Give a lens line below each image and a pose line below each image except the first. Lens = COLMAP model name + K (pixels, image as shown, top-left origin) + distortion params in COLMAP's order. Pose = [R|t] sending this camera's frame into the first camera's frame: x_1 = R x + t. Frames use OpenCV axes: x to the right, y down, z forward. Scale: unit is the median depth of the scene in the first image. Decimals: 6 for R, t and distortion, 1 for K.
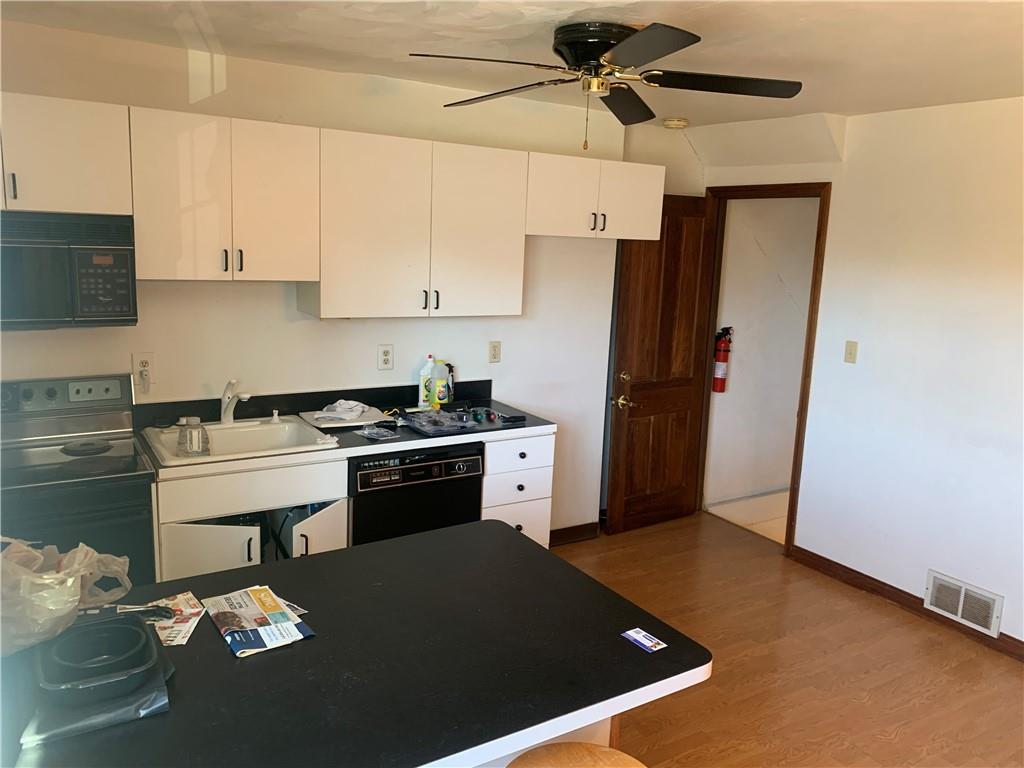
lens RADIAL K [[791.4, 0, 513.3], [0, 791.4, 385.0], [0, 0, 1]] dist [0.039877, -0.021458]
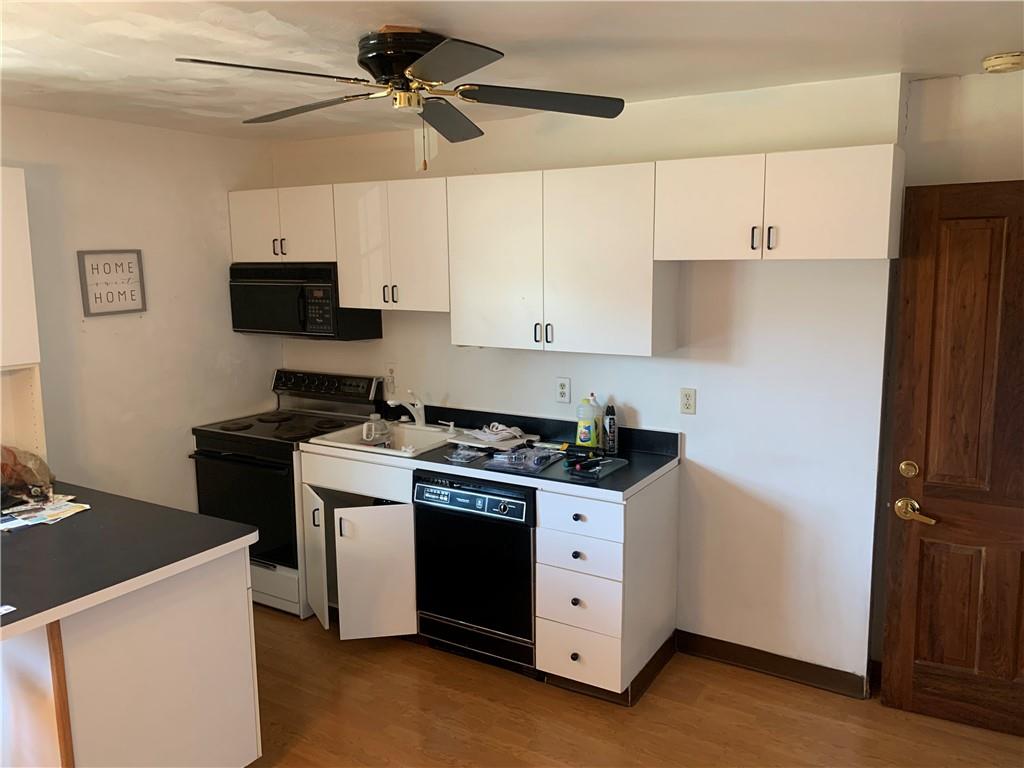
lens RADIAL K [[791.4, 0, 513.8], [0, 791.4, 378.9], [0, 0, 1]] dist [0.039877, -0.021458]
pose [[0.446653, 0.095022, -0.889647, 0.753344], [-0.136369, 0.989957, 0.037271, -0.084853], [0.884254, 0.104673, 0.455125, 0.543025]]
